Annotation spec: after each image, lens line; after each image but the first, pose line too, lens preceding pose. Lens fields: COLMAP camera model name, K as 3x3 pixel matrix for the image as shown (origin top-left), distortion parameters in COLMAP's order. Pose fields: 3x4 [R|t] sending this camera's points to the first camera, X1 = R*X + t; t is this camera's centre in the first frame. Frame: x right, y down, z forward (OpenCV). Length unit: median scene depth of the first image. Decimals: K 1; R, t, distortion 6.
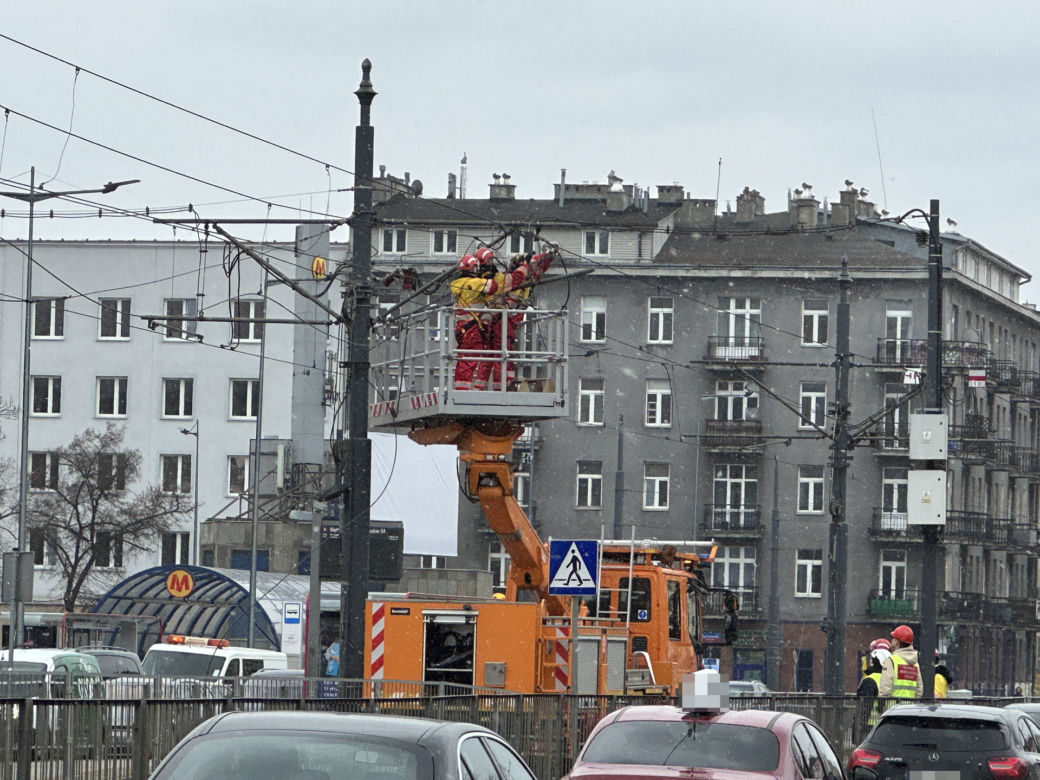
lens RADIAL K [[5880.4, 0, 520.0], [0, 5880.4, 390.0], [0, 0, 1]] dist [-0.463469, -2.056203]
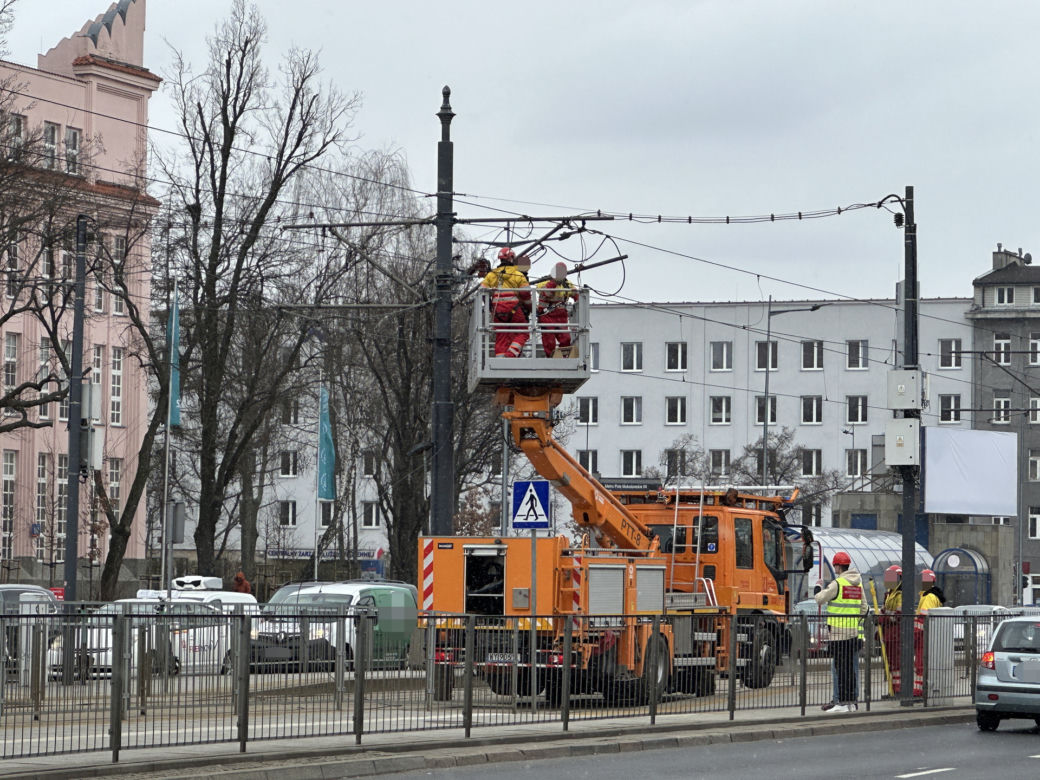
lens RADIAL K [[3868.8, 0, 520.0], [0, 3868.8, 390.0], [0, 0, 1]] dist [-0.253242, 2.195981]
pose [[0.982100, -0.022198, -0.187049, 0.137168], [0.020814, 0.999740, -0.009359, 0.013559], [0.187208, 0.005298, 0.982306, 0.232862]]
